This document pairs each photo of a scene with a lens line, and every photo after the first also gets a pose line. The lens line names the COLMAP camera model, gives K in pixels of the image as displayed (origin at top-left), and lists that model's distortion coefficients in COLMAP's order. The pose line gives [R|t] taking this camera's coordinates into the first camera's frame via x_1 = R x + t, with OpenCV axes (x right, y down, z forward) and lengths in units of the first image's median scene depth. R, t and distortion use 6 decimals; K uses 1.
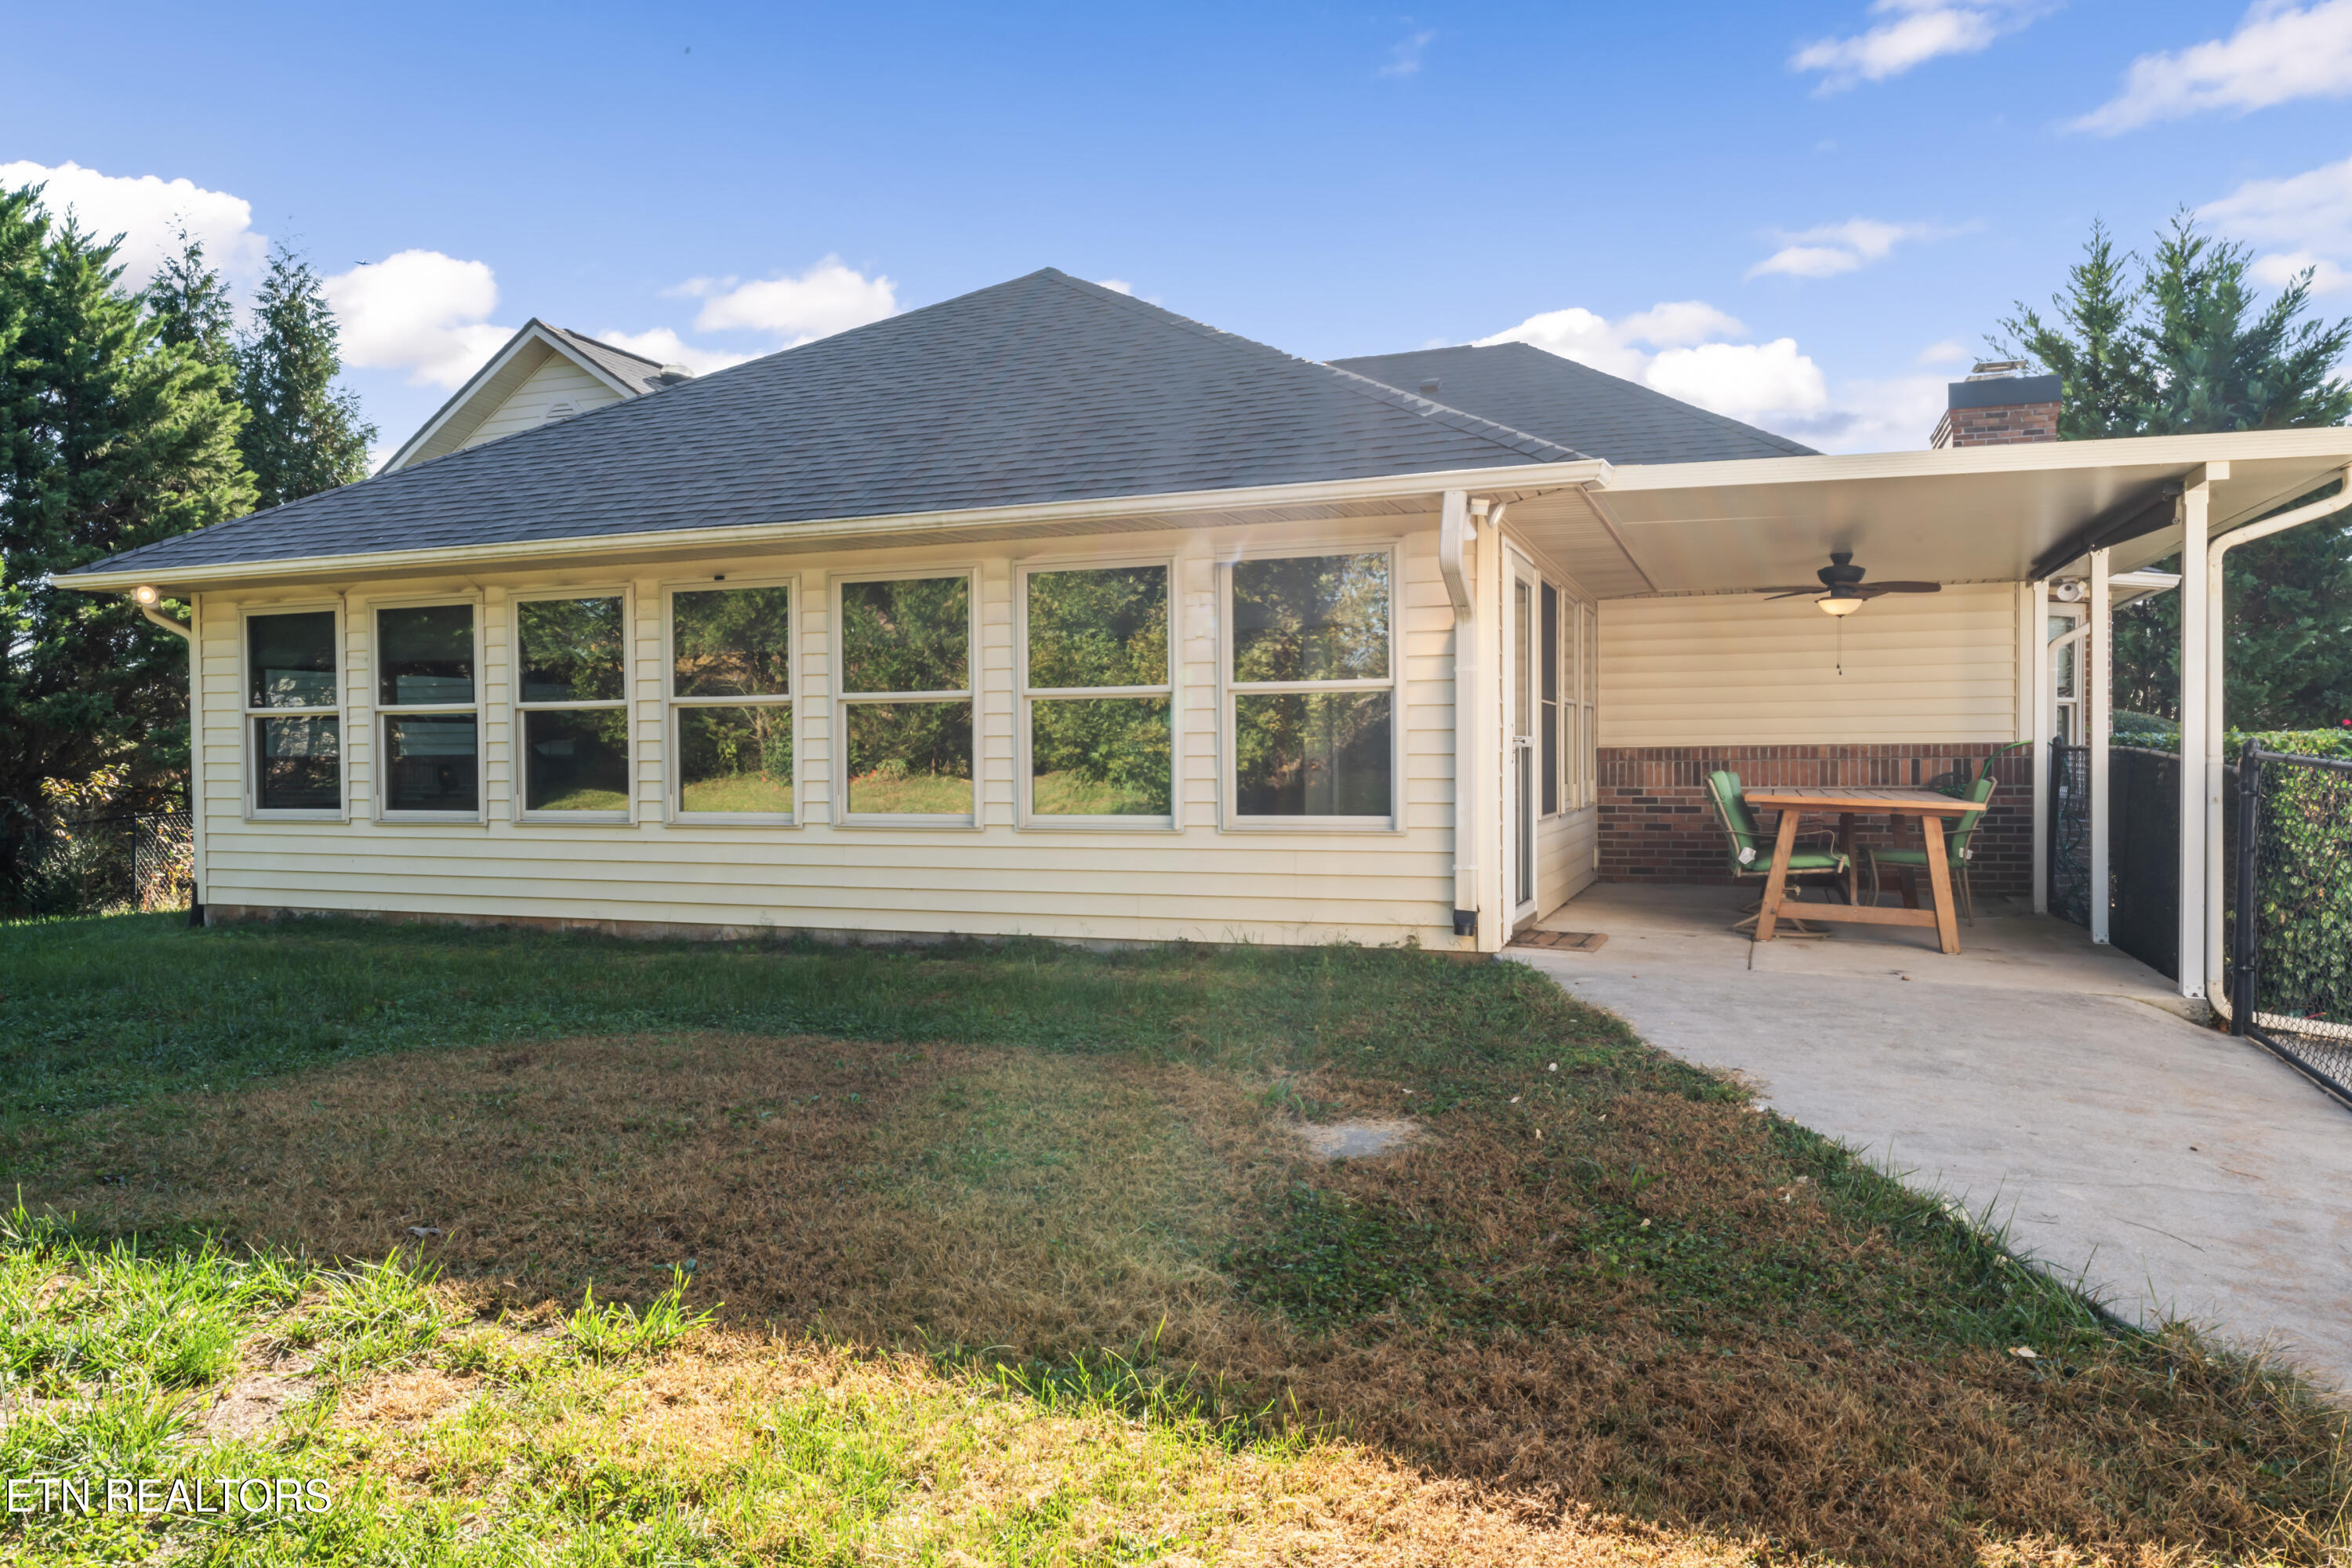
lens RADIAL K [[1518.8, 0, 1158.5], [0, 1518.8, 797.1], [0, 0, 1]] dist [0.000912, 0.001444]
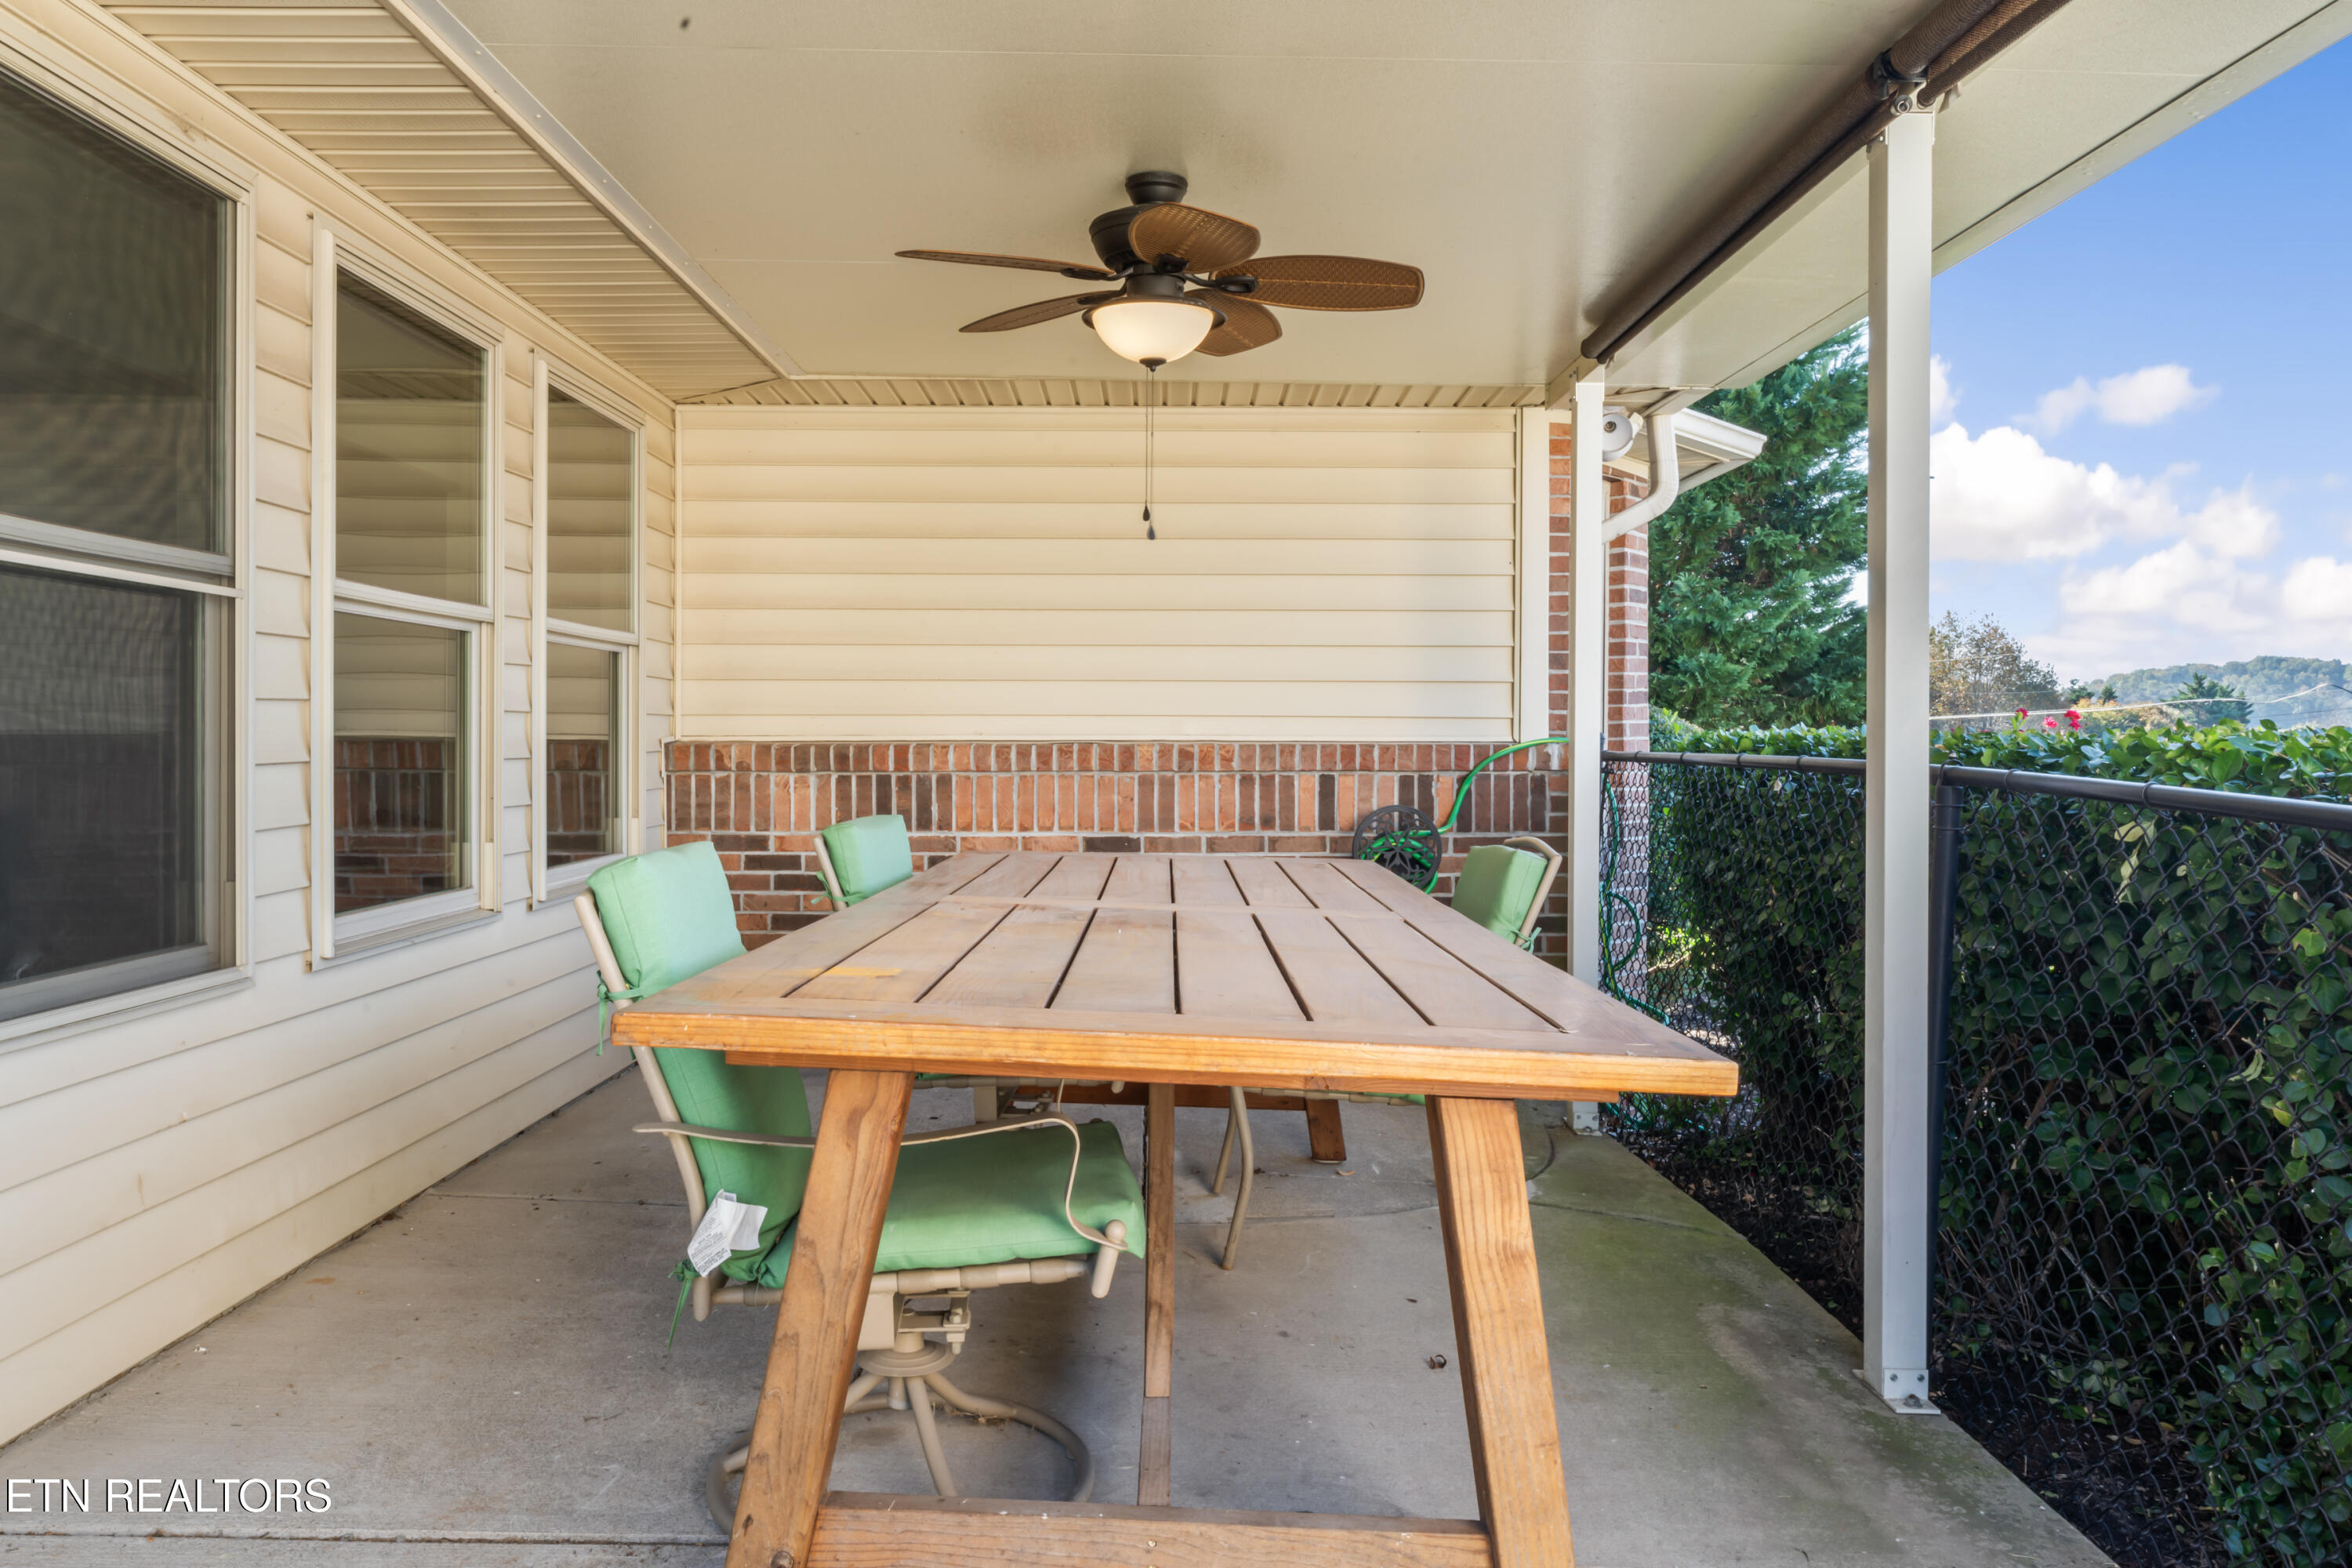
lens RADIAL K [[1518.8, 0, 1176.1], [0, 1518.8, 776.4], [0, 0, 1]] dist [0.000912, 0.001444]
pose [[0.925459, 0.004127, 0.378824, 0.278419], [-0.002749, 0.999987, -0.004178, -0.022353], [-0.378837, 0.002825, 0.925459, 0.584778]]
